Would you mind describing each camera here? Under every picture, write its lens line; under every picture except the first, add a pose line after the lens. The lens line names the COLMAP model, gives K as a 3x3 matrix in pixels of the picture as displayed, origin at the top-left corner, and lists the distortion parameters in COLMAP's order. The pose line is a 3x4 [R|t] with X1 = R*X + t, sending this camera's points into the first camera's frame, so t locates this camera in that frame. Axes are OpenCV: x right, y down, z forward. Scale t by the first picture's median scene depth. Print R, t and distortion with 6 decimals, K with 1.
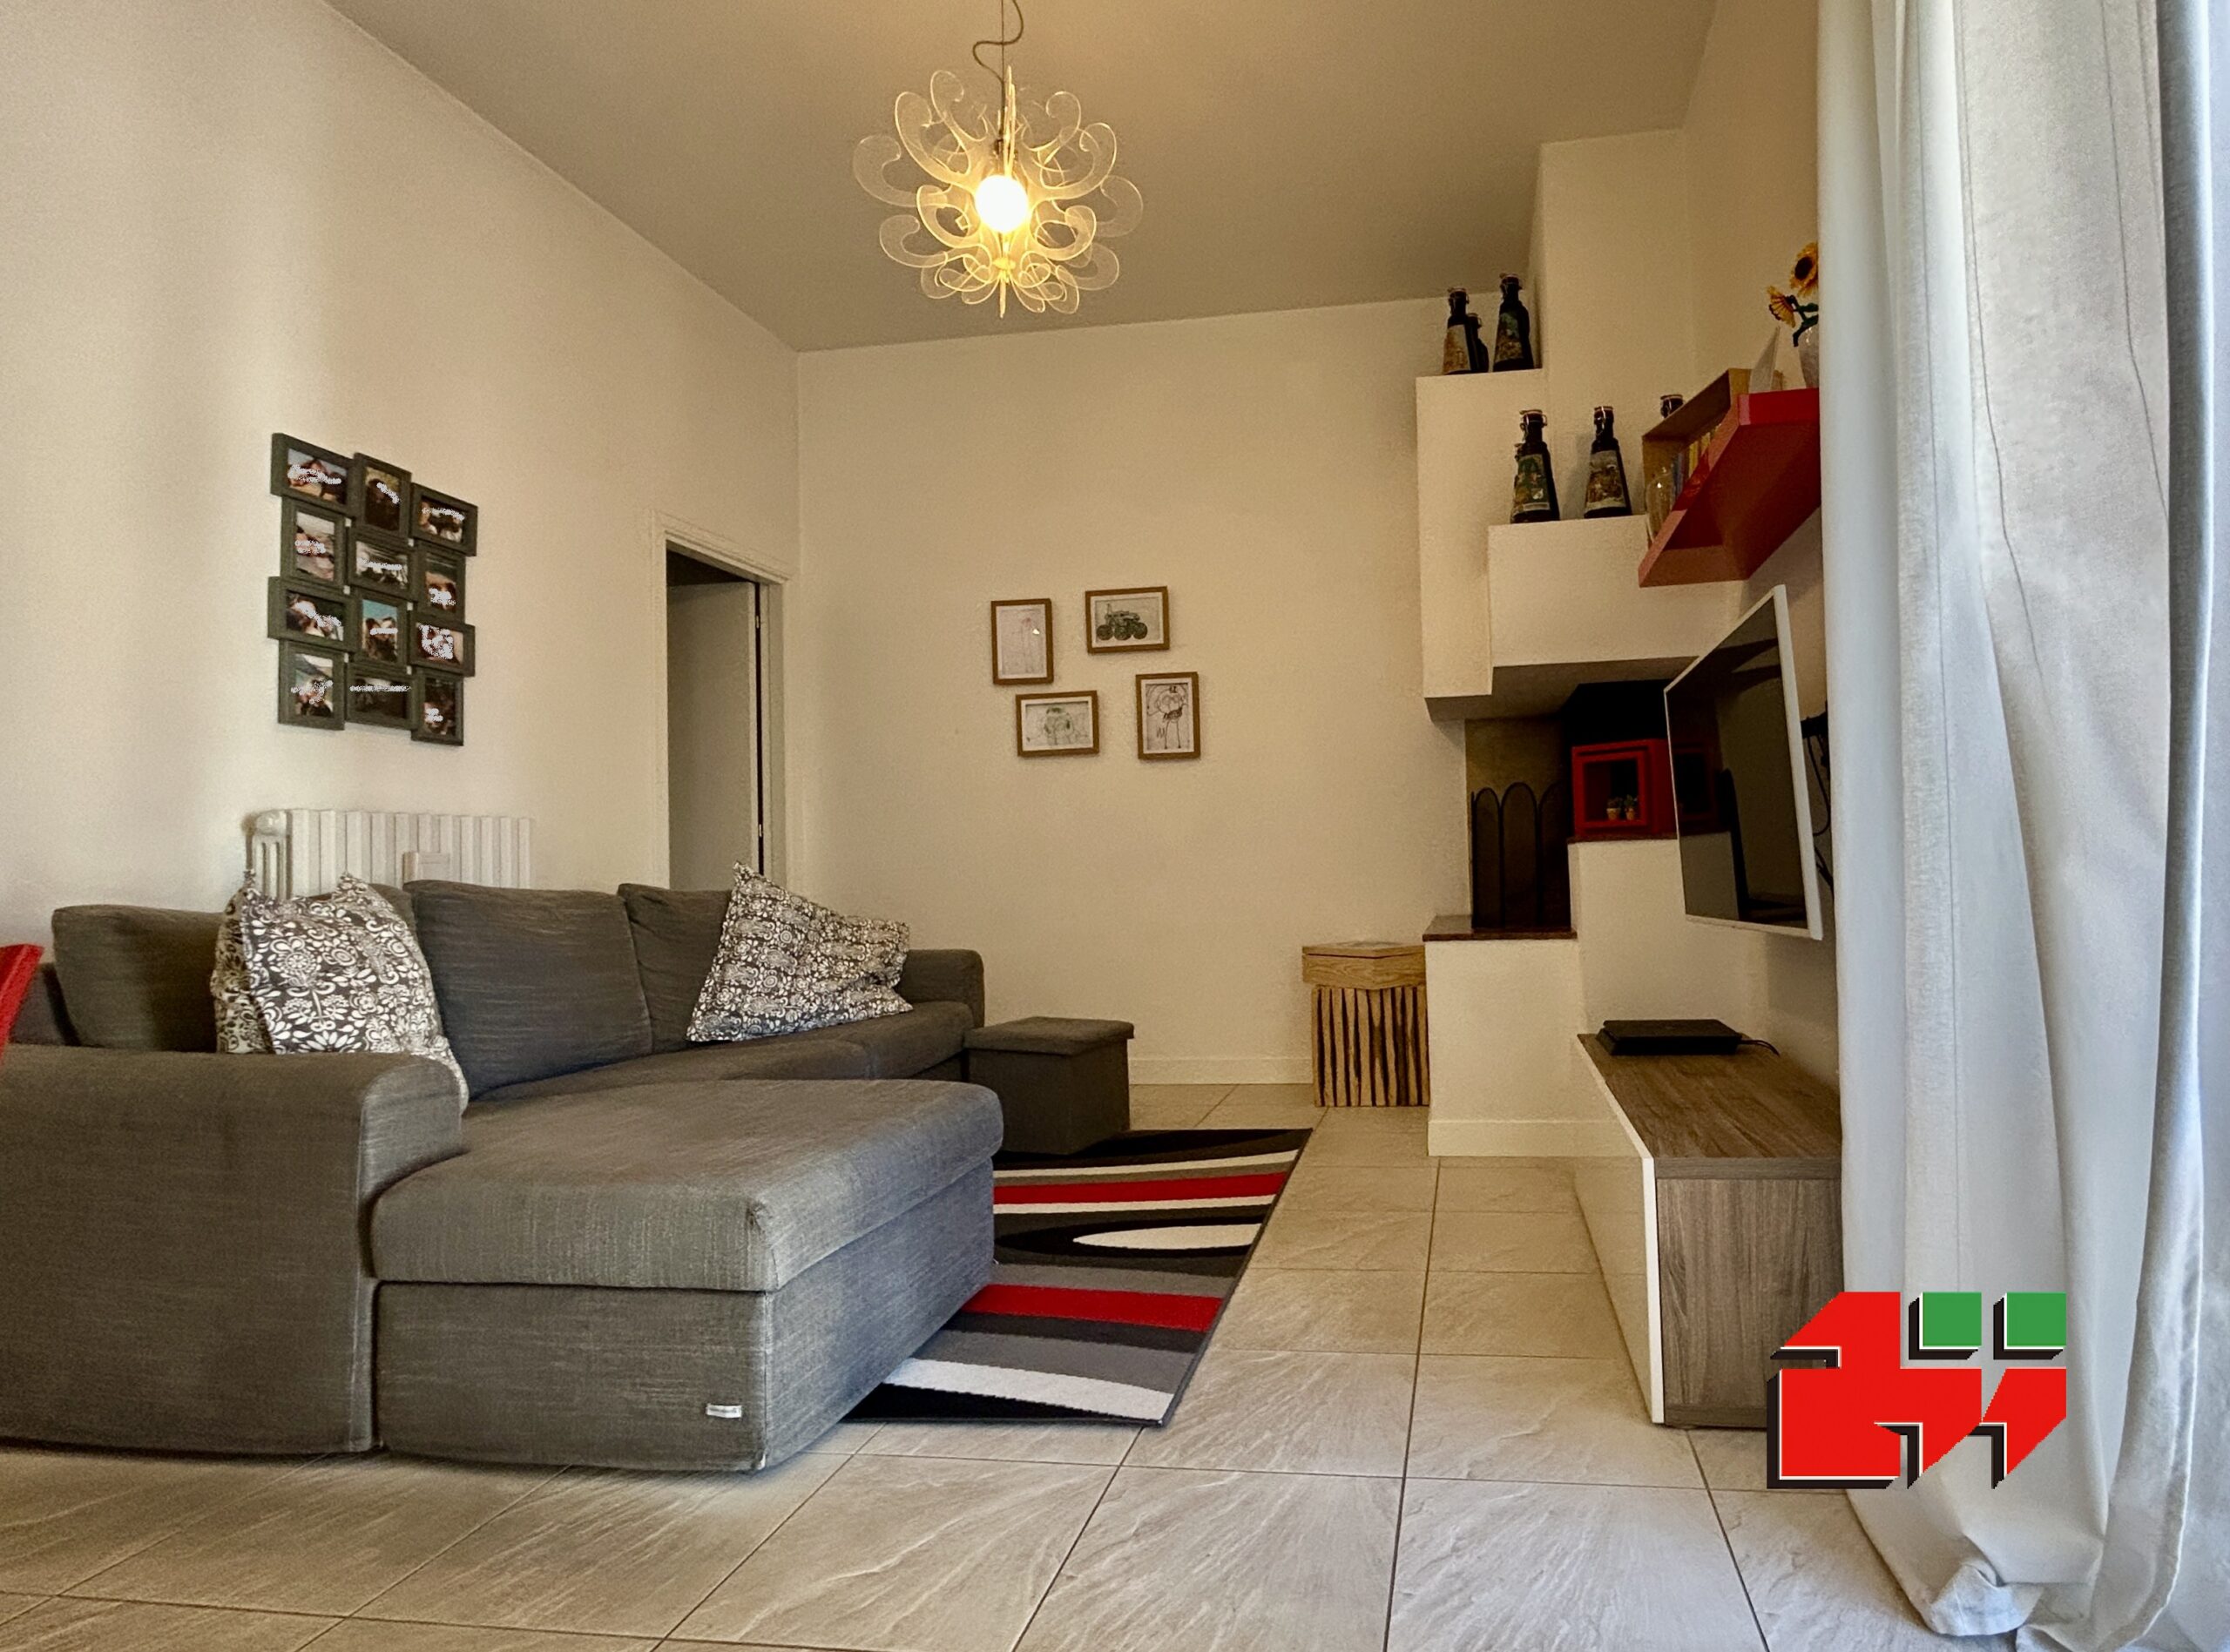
lens RADIAL K [[1172.3, 0, 1314.4], [0, 1172.3, 805.2], [0, 0, 1]] dist [-0.001743, -0.000149]
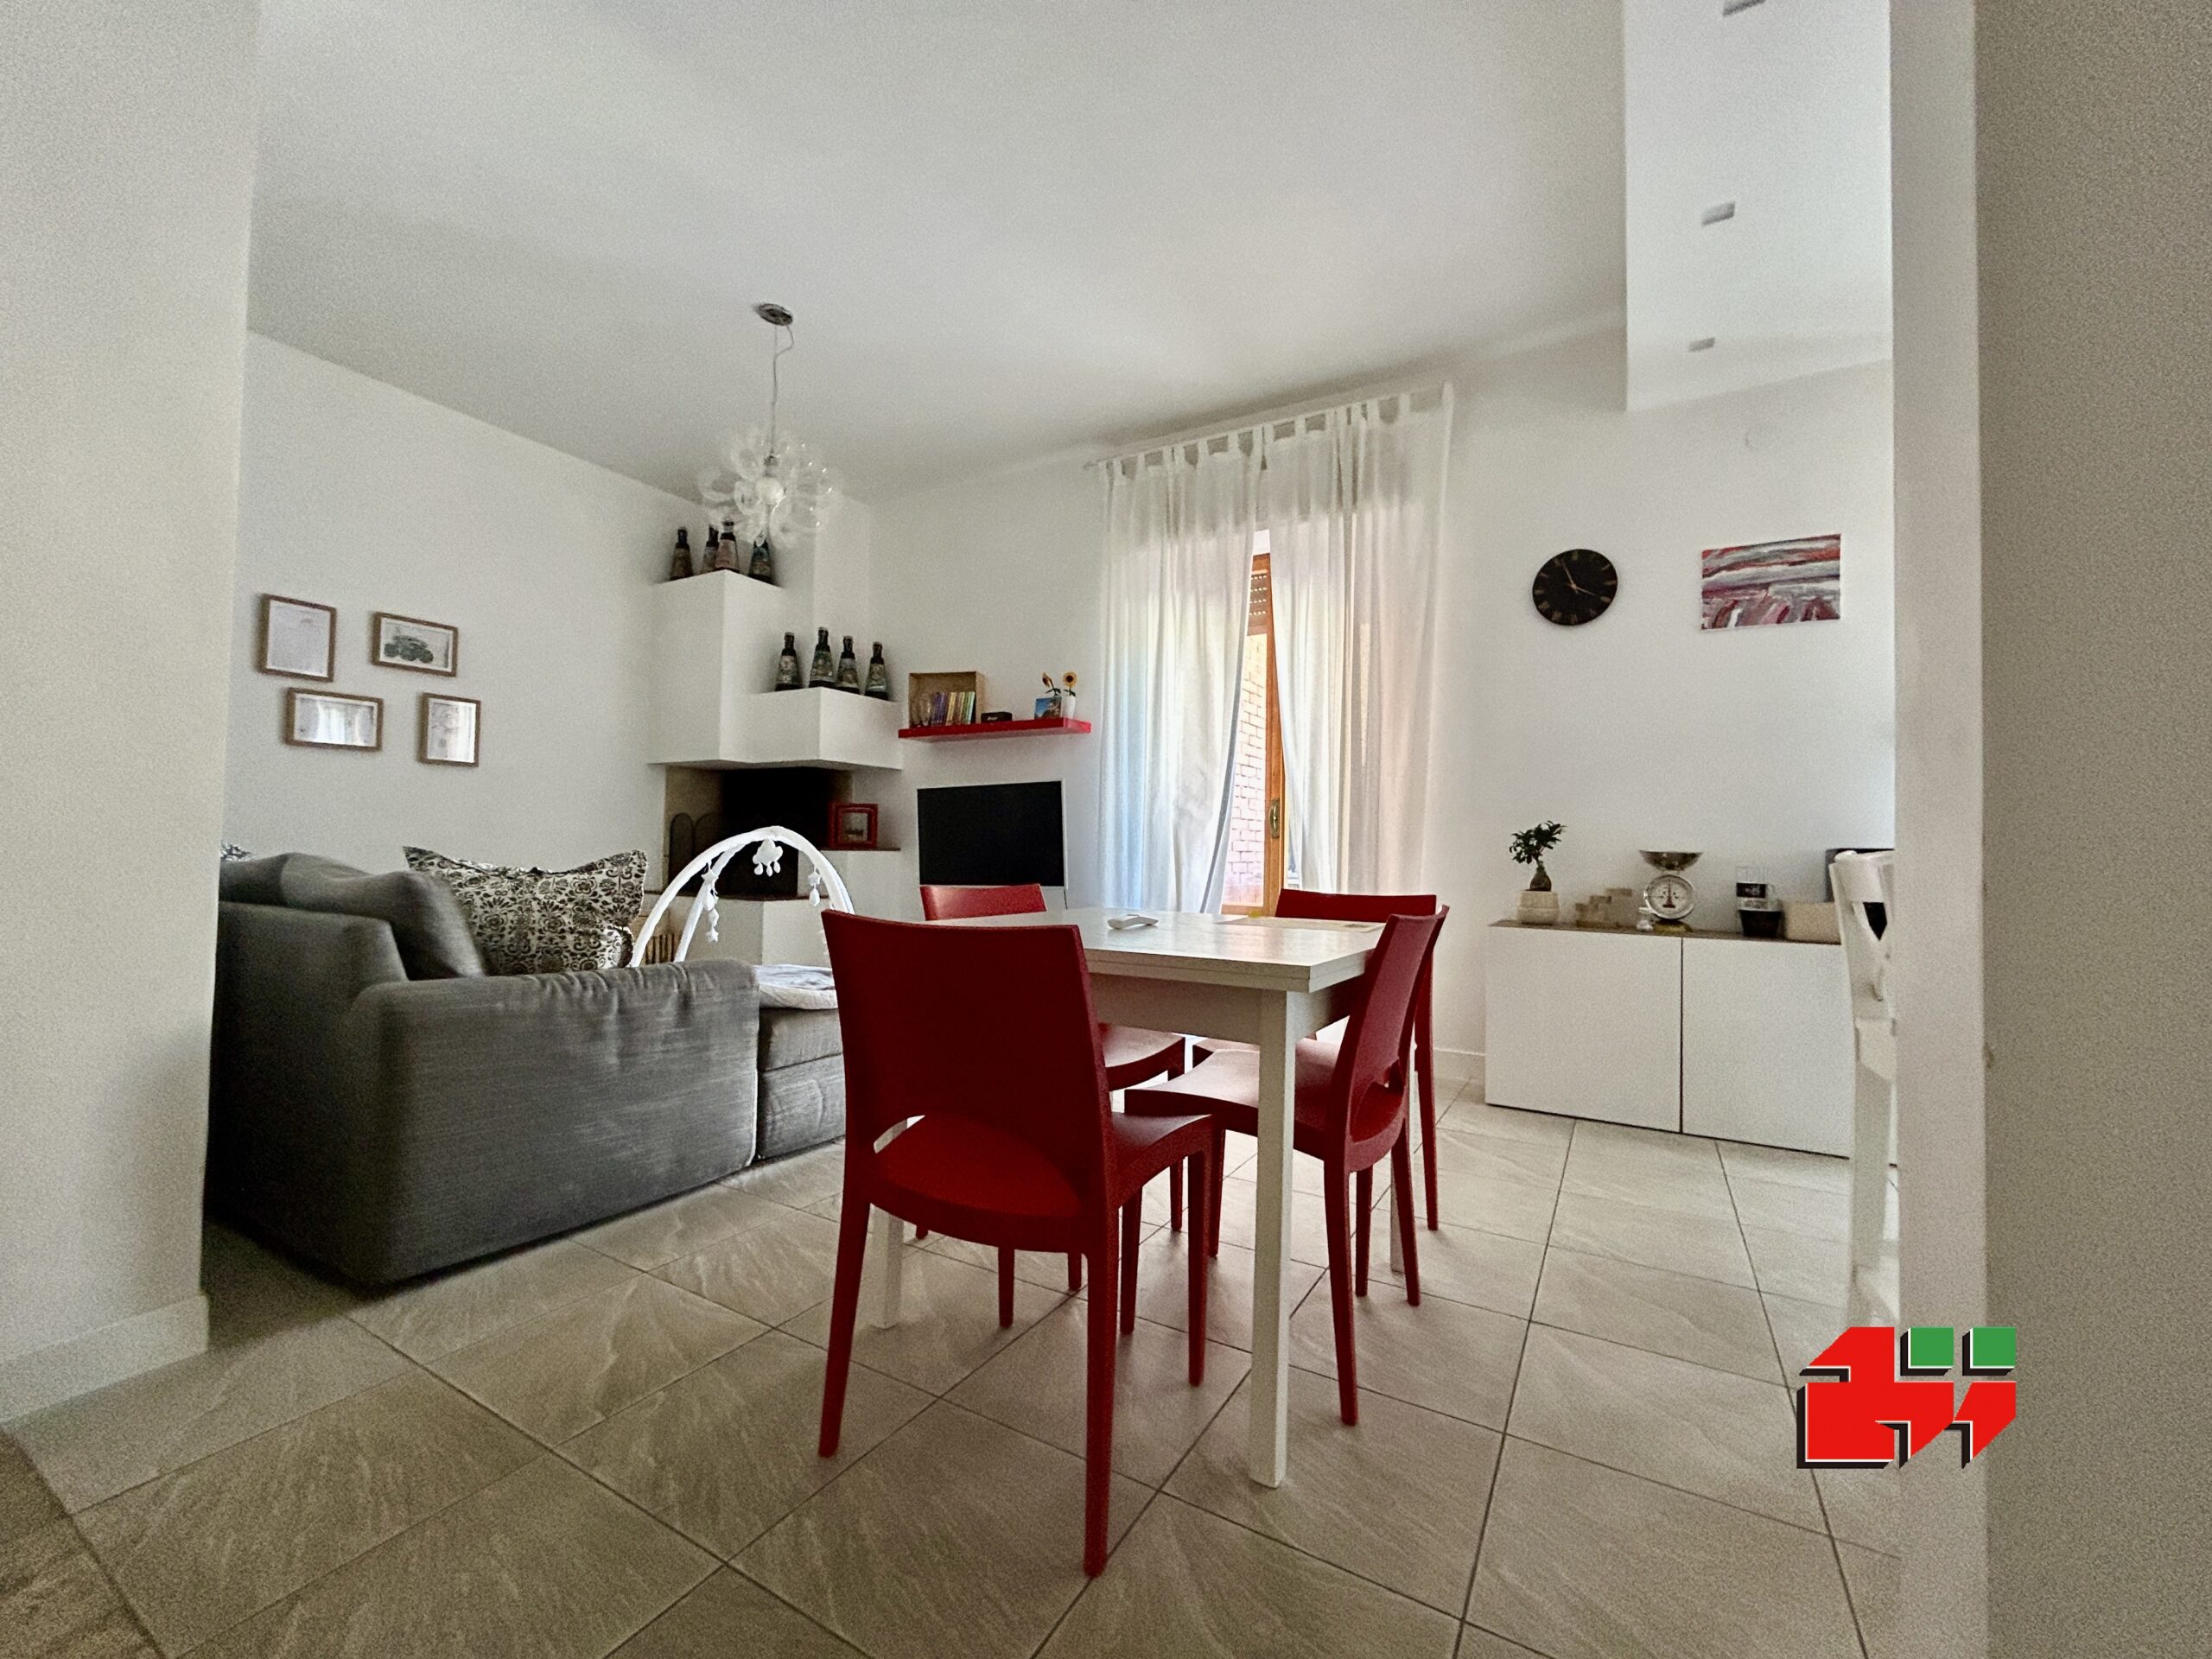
lens RADIAL K [[901.3, 0, 1102.8], [0, 901.3, 828.8], [0, 0, 1]] dist [-0.002598, 0.001831]
pose [[0.389261, 0.059371, 0.919212, -0.992335], [-0.073333, 0.996751, -0.033325, 0.011873], [-0.918204, -0.054437, 0.392350, -0.026482]]
